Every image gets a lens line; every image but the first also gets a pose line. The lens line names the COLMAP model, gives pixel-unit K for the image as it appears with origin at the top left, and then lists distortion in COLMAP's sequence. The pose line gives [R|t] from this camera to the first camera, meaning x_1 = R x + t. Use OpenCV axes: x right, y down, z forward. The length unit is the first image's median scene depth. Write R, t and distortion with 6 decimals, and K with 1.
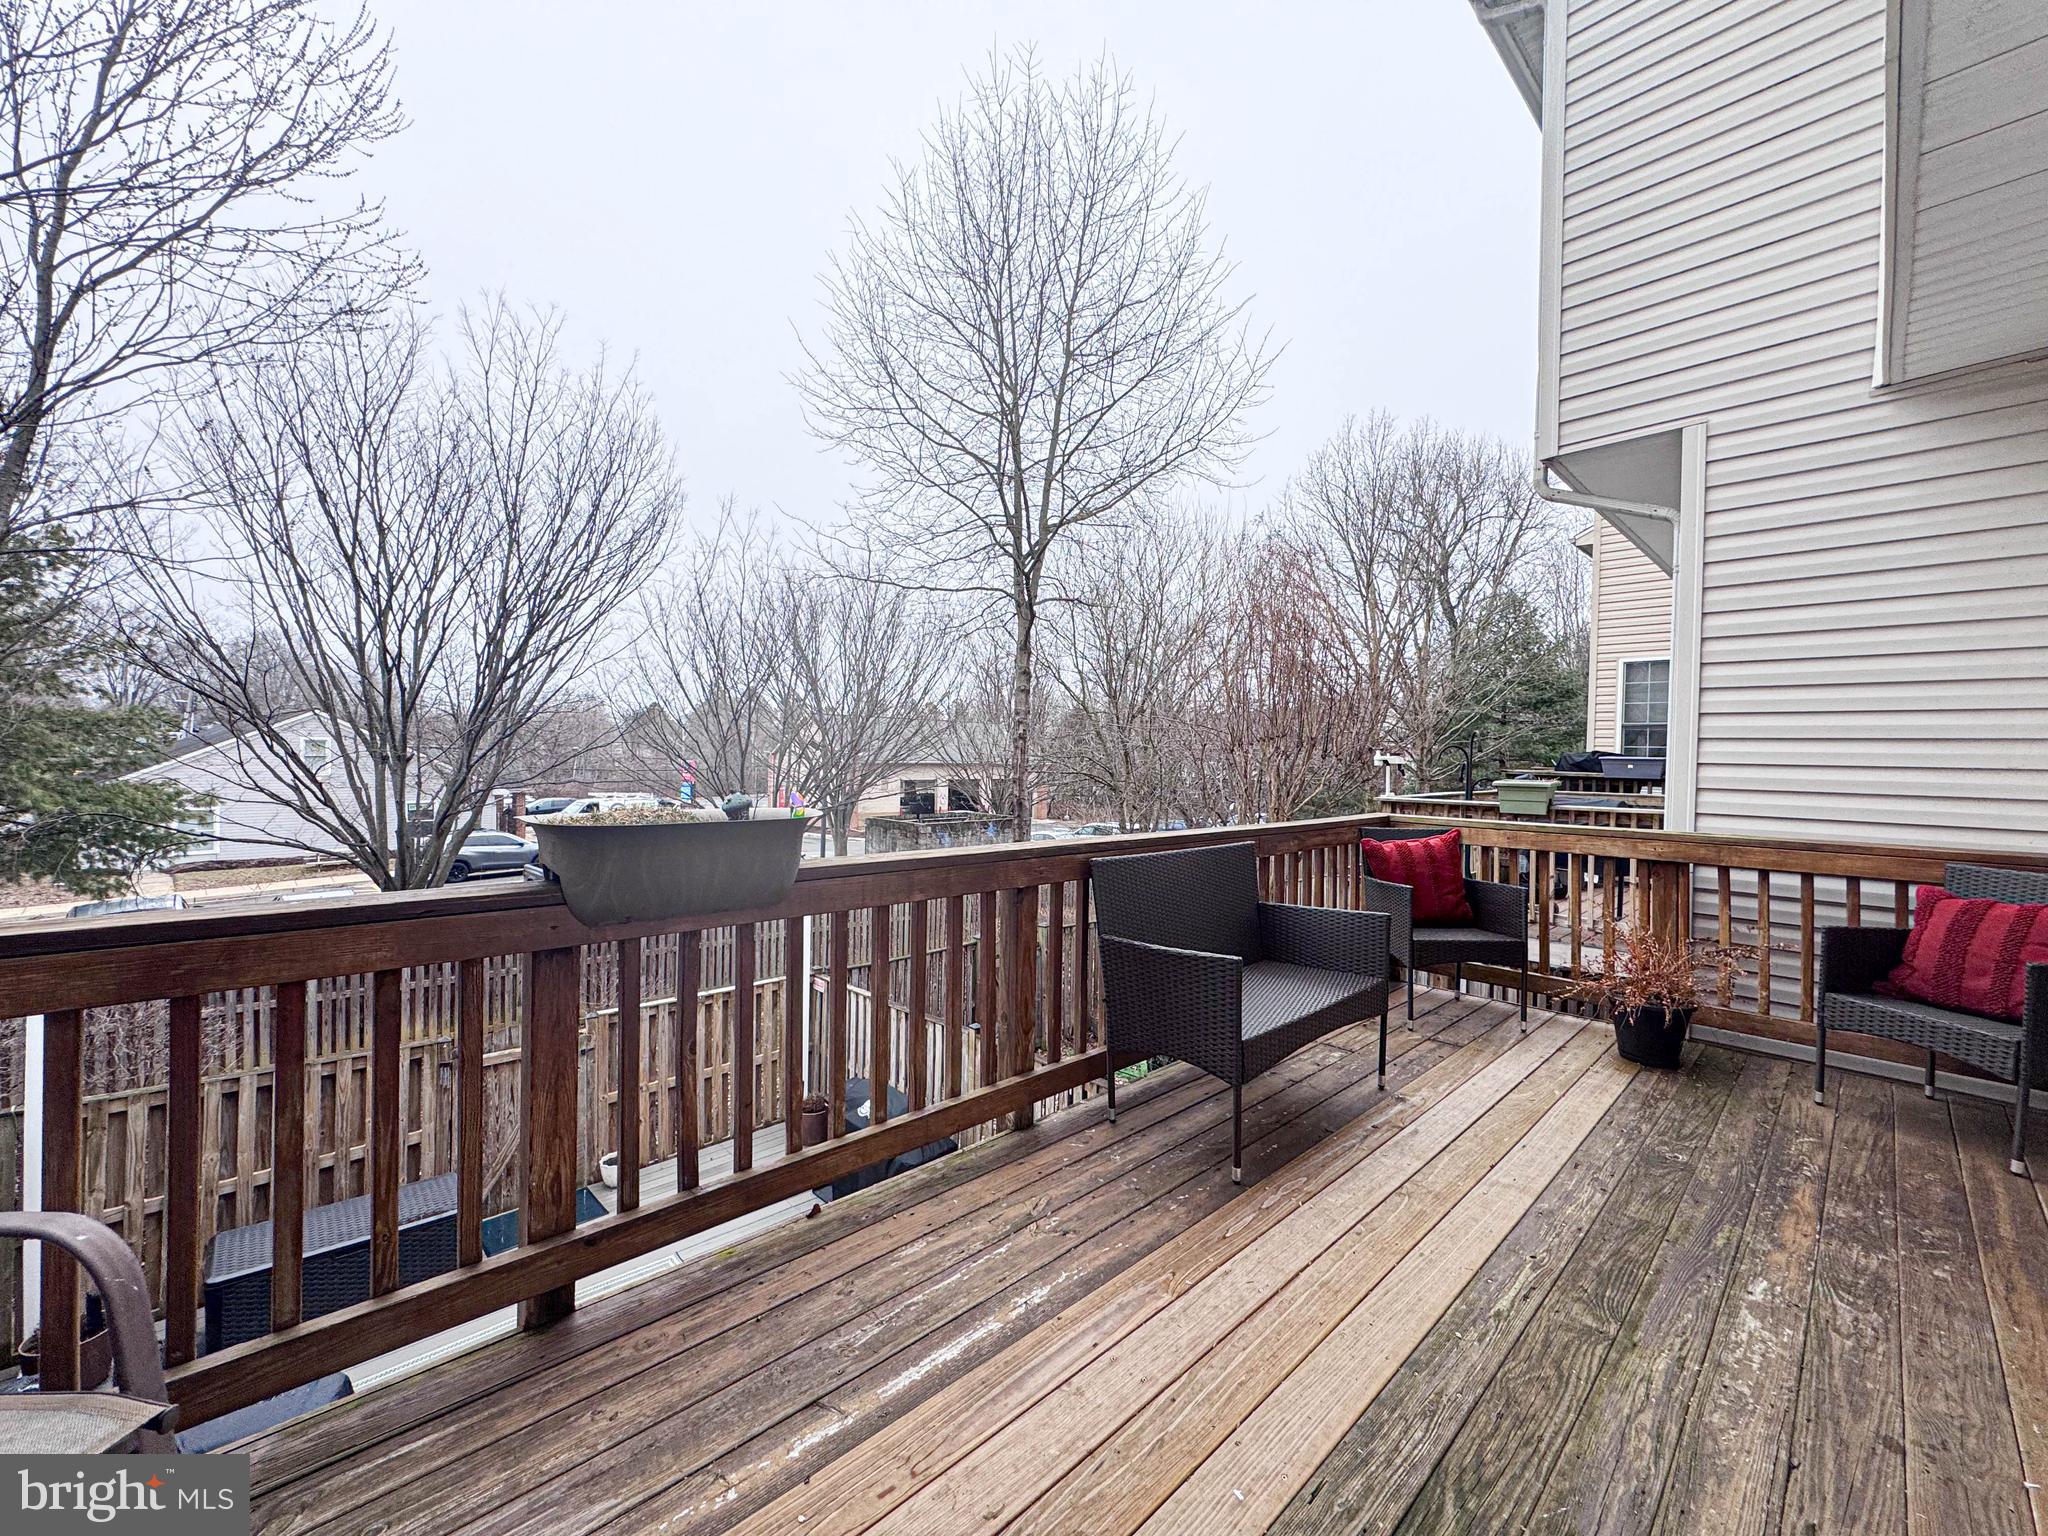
lens RADIAL K [[832.0, 0, 1024.0], [0, 832.0, 768.0], [0, 0, 1]] dist [-0.000352, -0.000166]
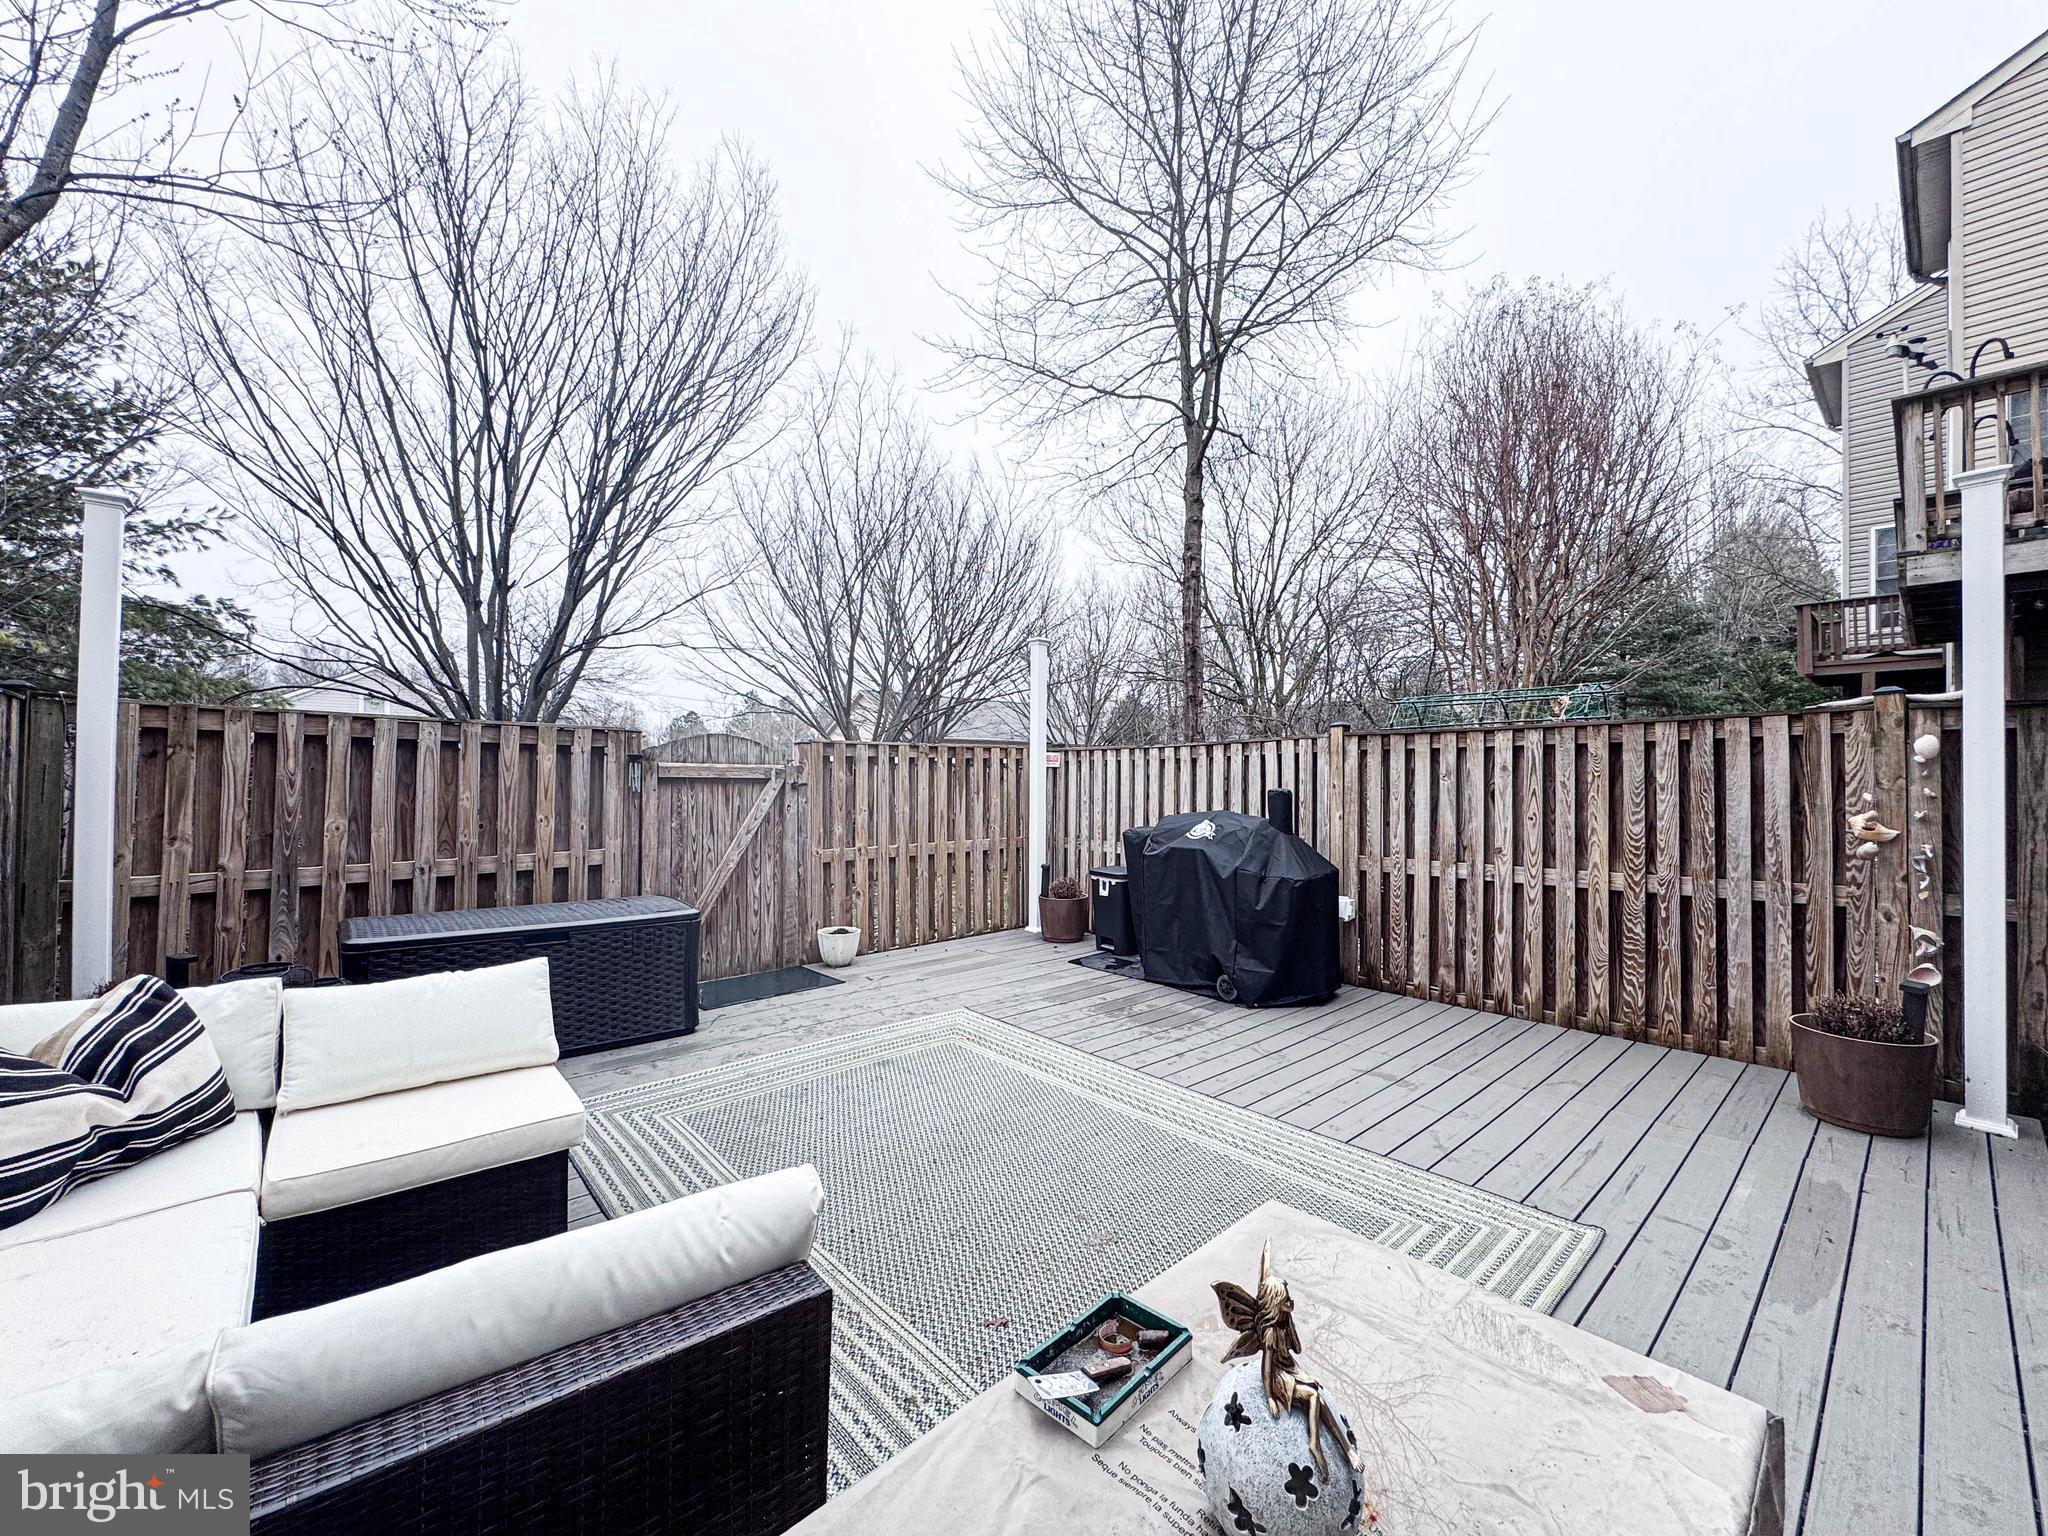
lens RADIAL K [[832.0, 0, 1024.0], [0, 832.0, 768.0], [0, 0, 1]] dist [-0.000352, -0.000166]
pose [[0.999428, -0.015384, -0.030126, -0.335073], [0.014612, 0.999563, -0.025694, 0.390590], [0.030508, 0.025240, 0.999216, 0.282481]]
